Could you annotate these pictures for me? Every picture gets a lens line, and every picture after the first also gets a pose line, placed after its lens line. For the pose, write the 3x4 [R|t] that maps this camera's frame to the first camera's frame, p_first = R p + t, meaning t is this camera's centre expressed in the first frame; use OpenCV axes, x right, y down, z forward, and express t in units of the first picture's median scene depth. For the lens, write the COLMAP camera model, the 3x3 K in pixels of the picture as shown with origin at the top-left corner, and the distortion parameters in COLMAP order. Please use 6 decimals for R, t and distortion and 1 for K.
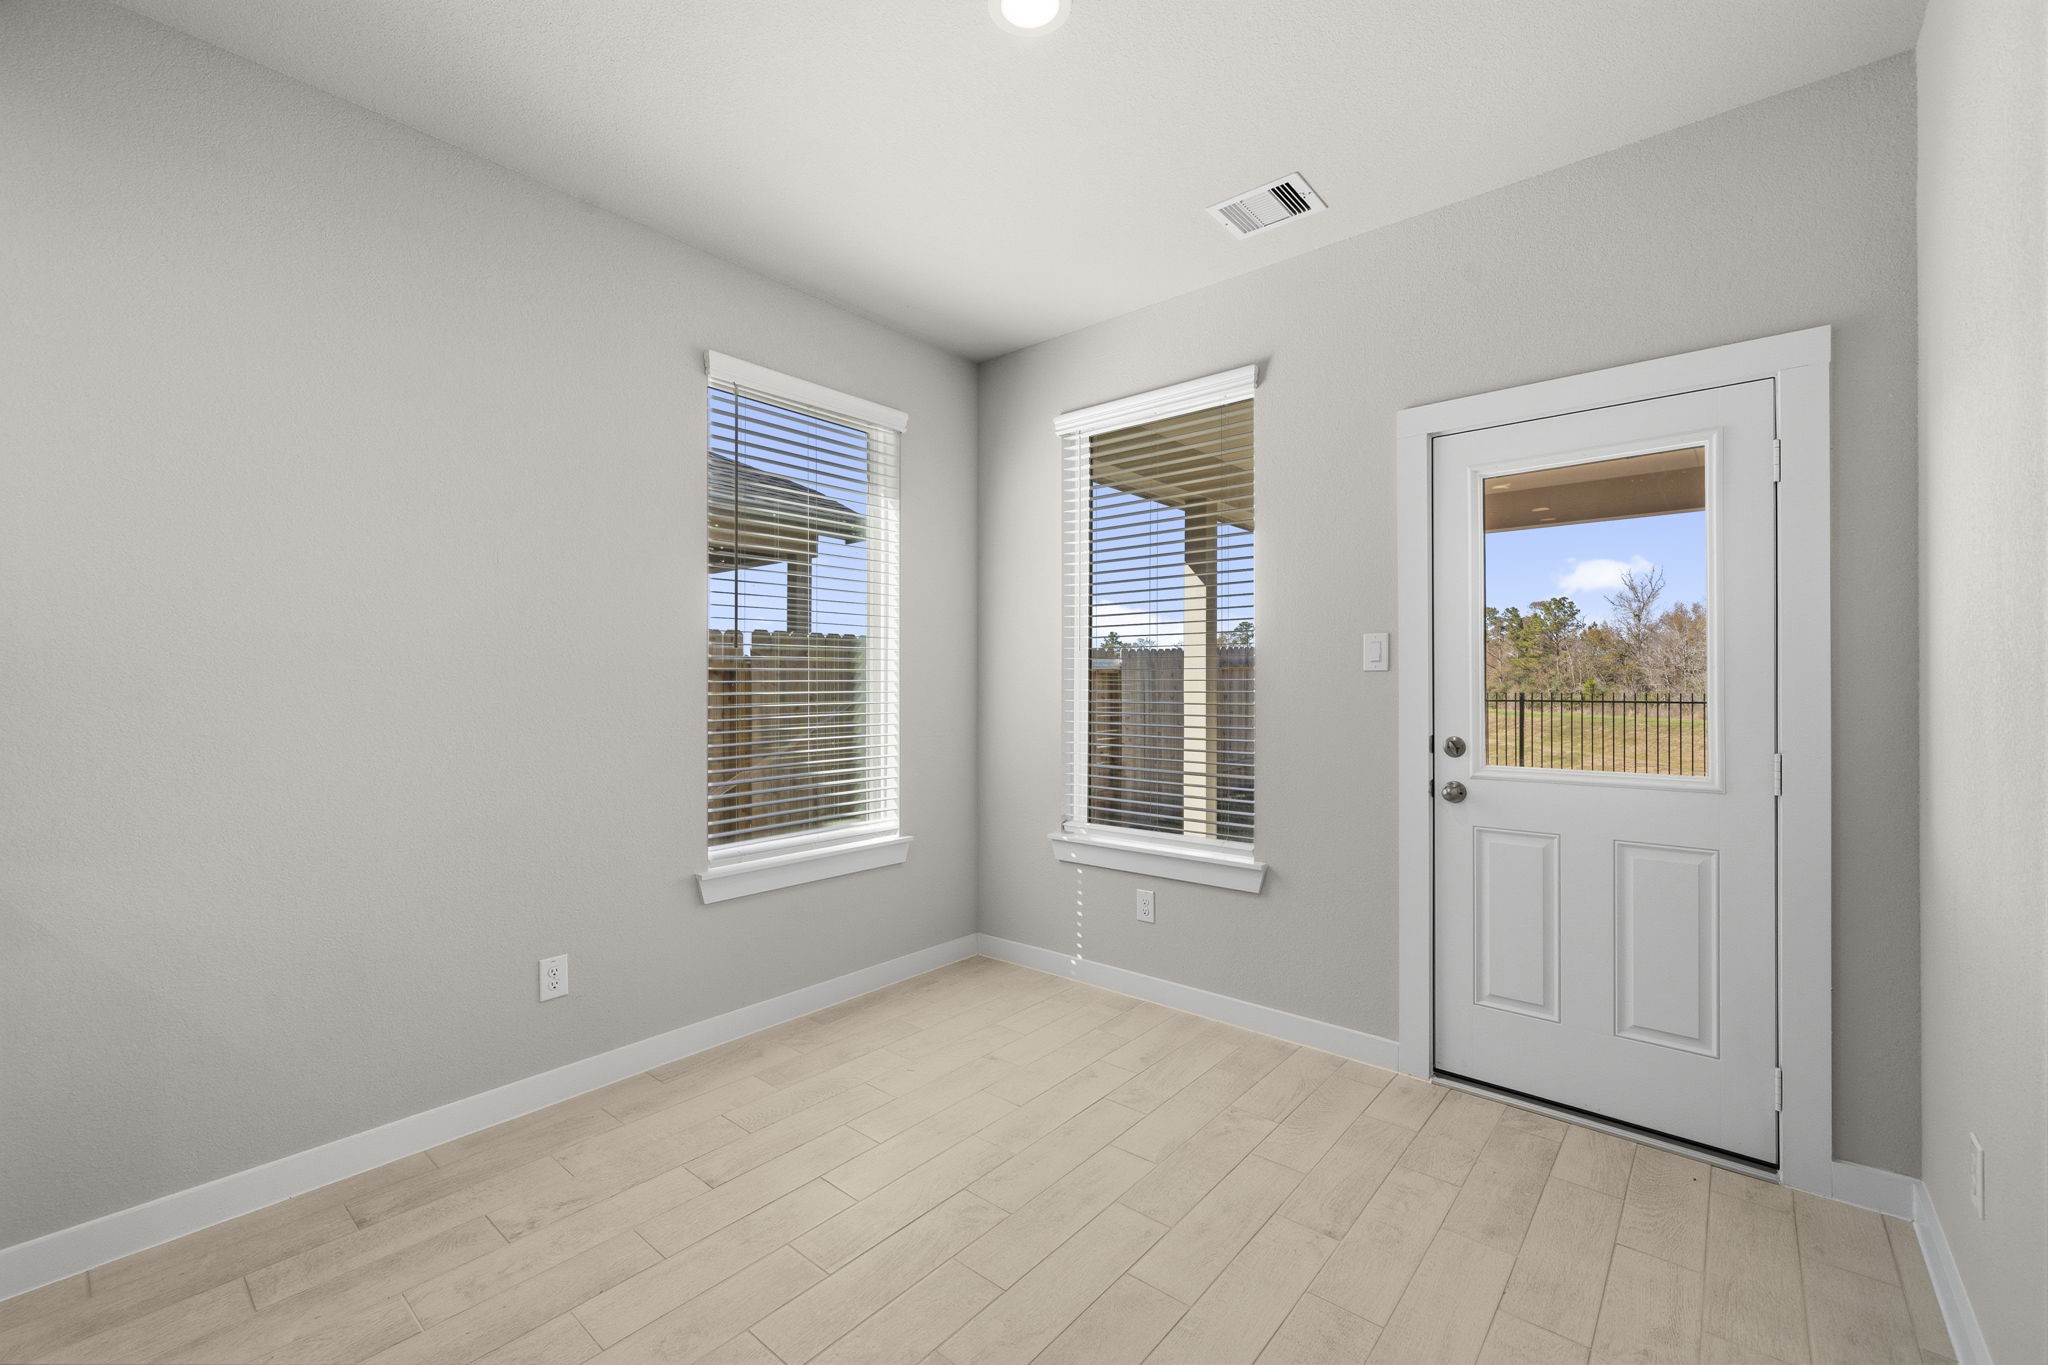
lens RADIAL K [[860.5, 0, 1017.7], [0, 860.5, 679.0], [0, 0, 1]] dist [0.003311, 0.000196]
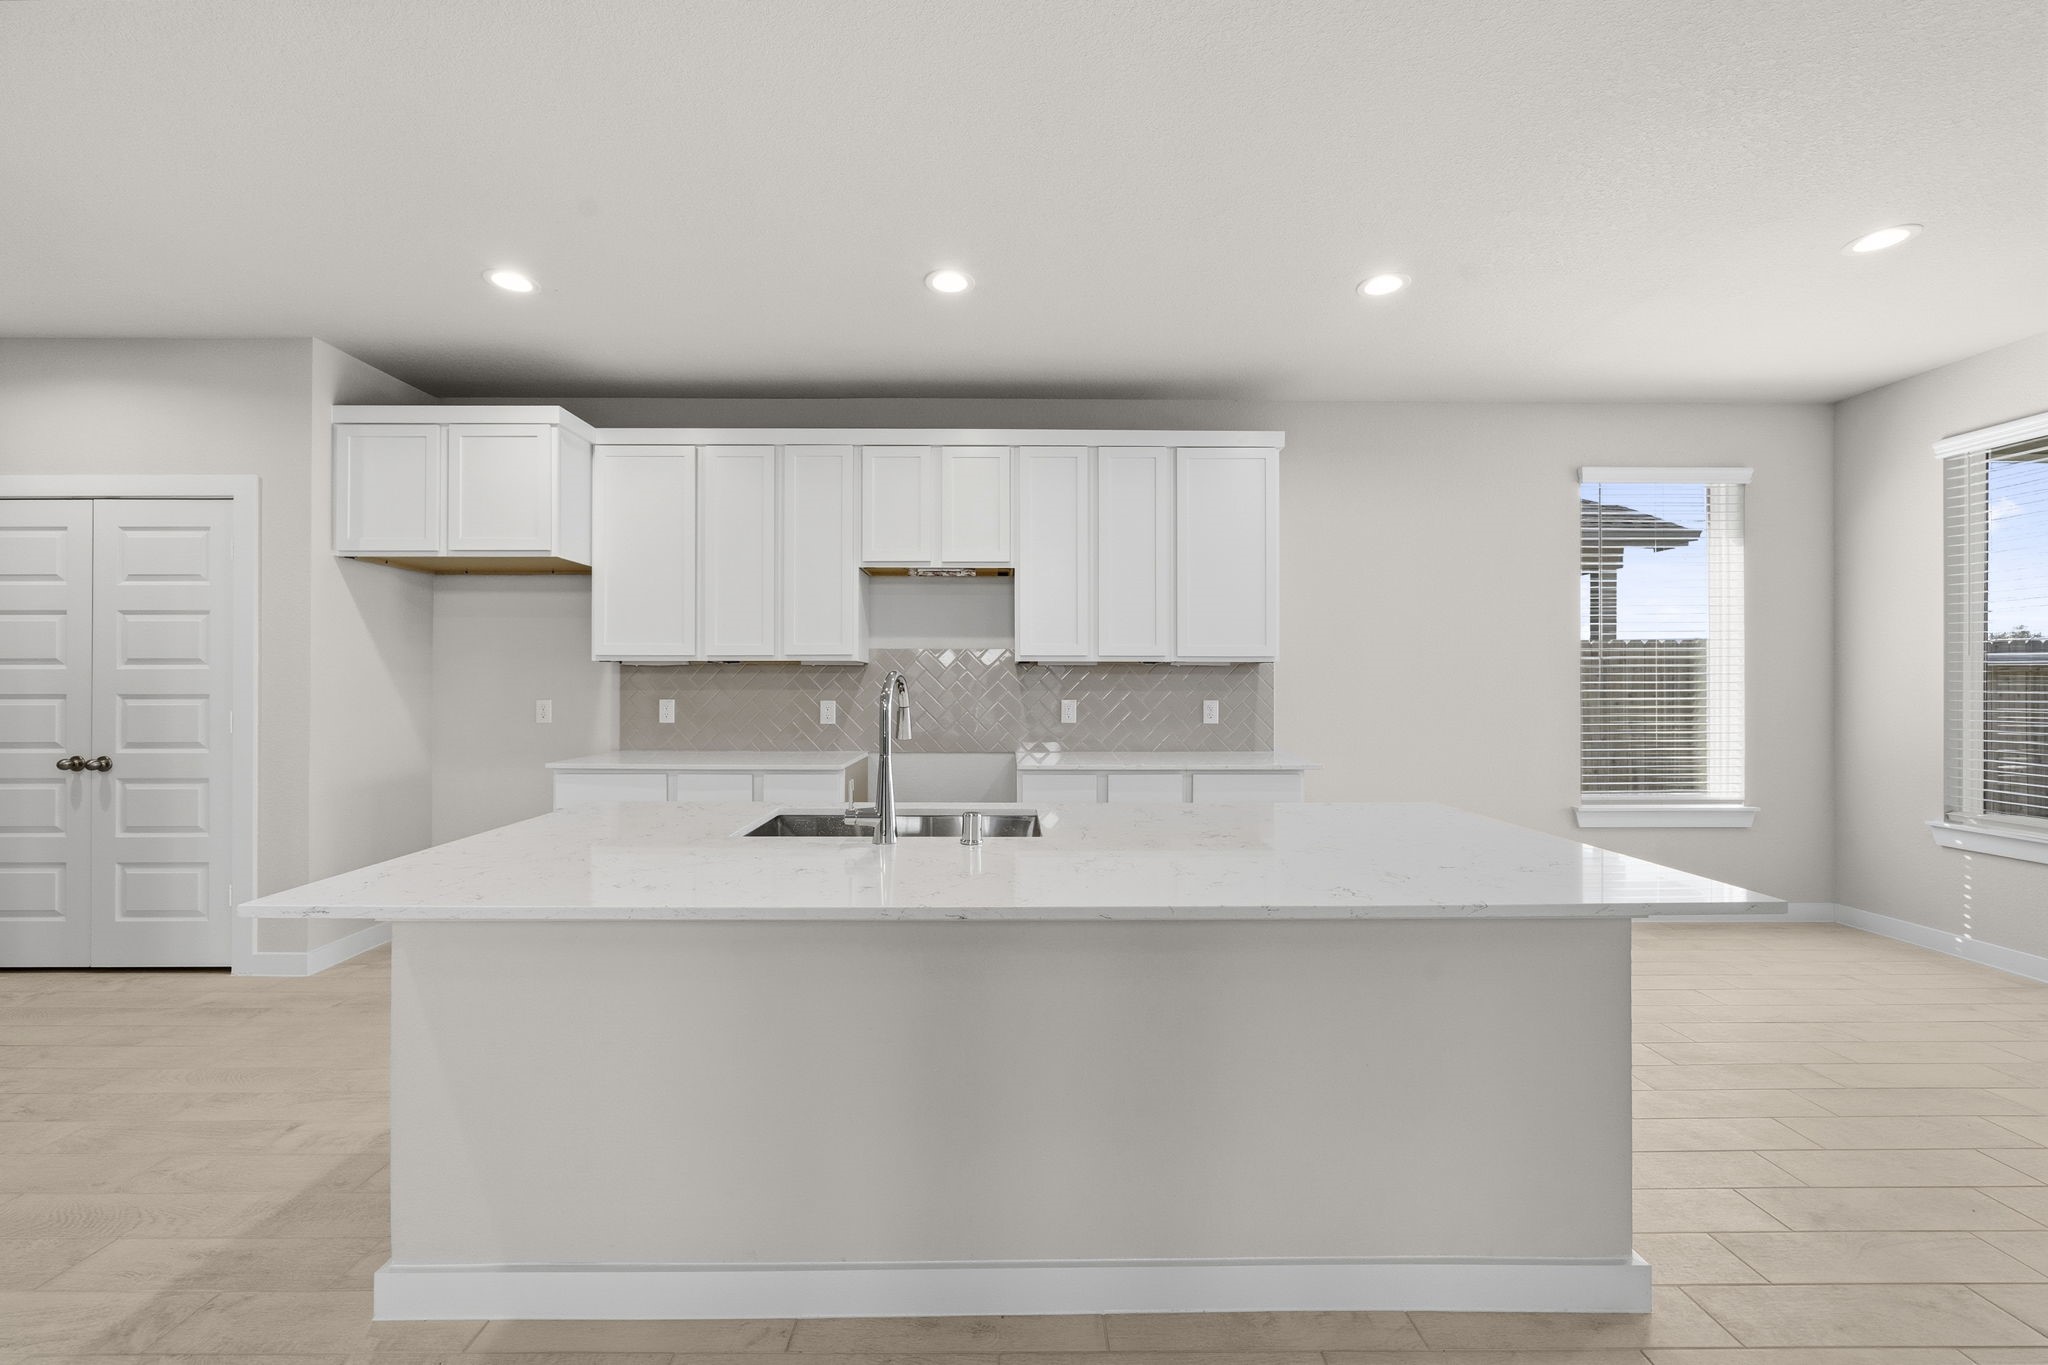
lens RADIAL K [[776.2, 0, 1015.6], [0, 776.2, 676.8], [0, 0, 1]] dist [-0.006070, 0.000054]
pose [[0.652571, -0.002089, -0.757725, 0.022596], [0.003446, 0.999994, 0.000211, -0.009420], [0.757720, -0.002749, 0.652574, -0.537092]]
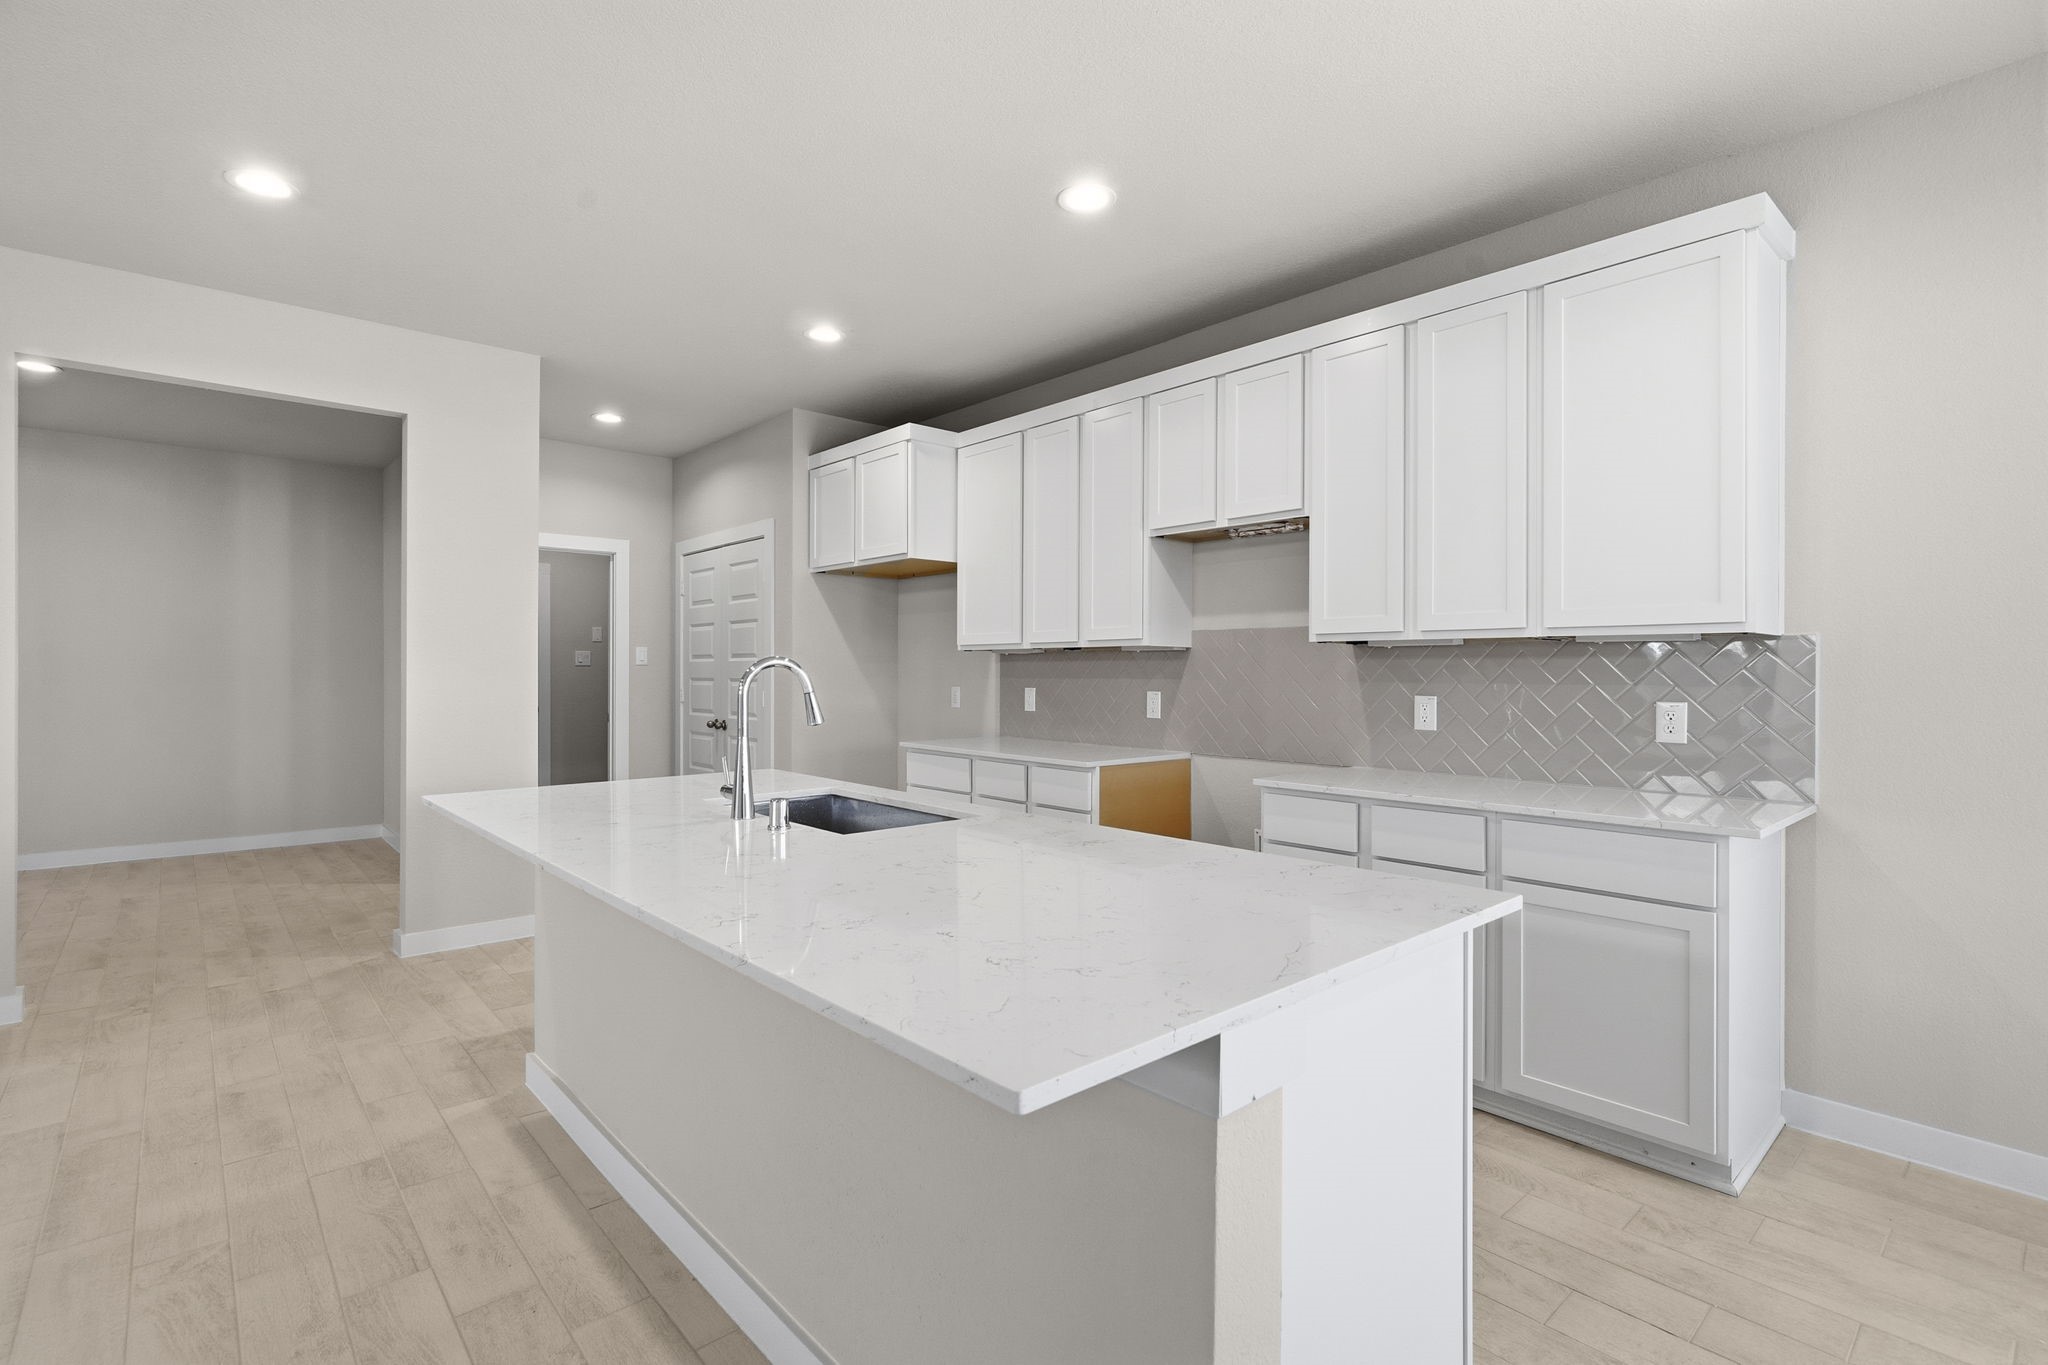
lens RADIAL K [[948.4, 0, 1030.4], [0, 948.4, 678.0], [0, 0, 1]] dist [0.003647, 0.000030]
pose [[-0.130935, 0.009069, -0.991349, 0.197604], [0.005640, 0.999949, 0.008403, -0.004308], [0.991375, -0.004491, -0.130979, -0.032113]]
